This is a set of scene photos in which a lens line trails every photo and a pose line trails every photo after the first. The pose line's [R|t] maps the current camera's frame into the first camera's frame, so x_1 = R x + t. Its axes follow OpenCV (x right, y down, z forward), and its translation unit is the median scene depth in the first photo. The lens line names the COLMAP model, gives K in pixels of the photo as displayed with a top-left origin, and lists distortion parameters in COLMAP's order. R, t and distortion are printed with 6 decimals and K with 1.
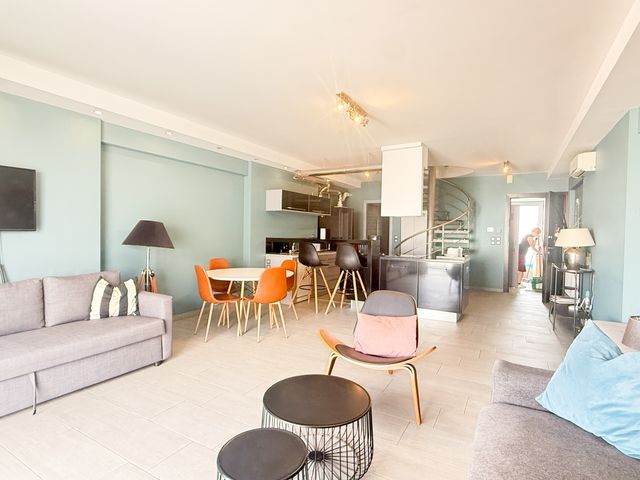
lens RADIAL K [[342.5, 0, 316.9], [0, 342.5, 238.8], [0, 0, 1]] dist [0.002629, 0.000031]
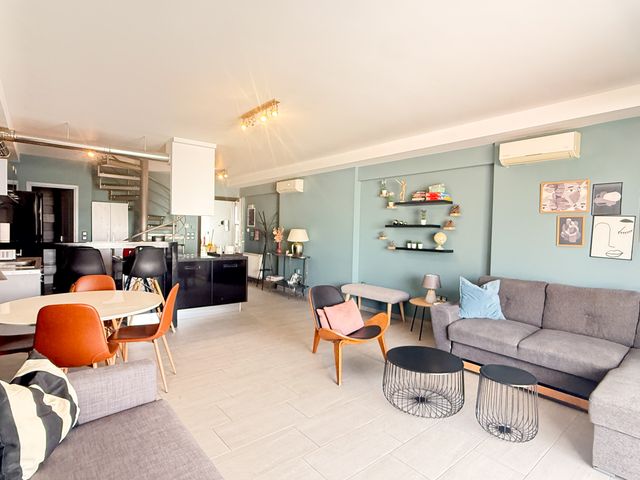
lens RADIAL K [[342.5, 0, 317.5], [0, 342.5, 241.6], [0, 0, 1]] dist [0.002629, 0.000031]
pose [[0.339531, -0.039033, 0.939785, -0.536524], [-0.000763, 0.999127, 0.041774, -0.032954], [-0.940594, -0.014900, 0.339205, 0.341030]]
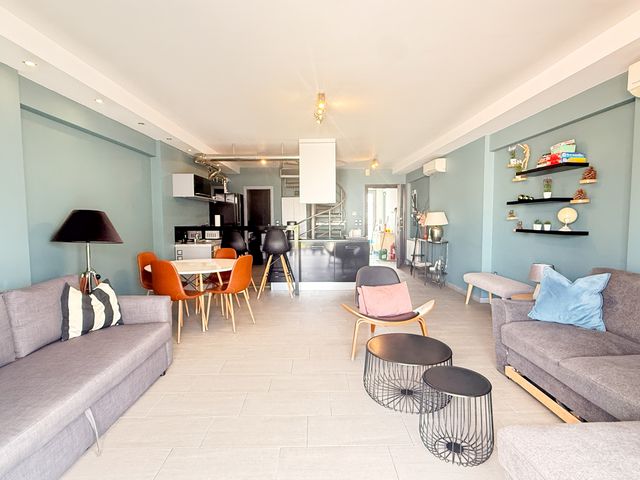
lens RADIAL K [[342.5, 0, 317.0], [0, 342.5, 240.1], [0, 0, 1]] dist [0.002629, 0.000031]
pose [[0.858479, -0.055626, 0.509824, -0.335196], [0.030236, 0.997861, 0.057962, -0.010685], [-0.511957, -0.034344, 0.858324, 0.027037]]
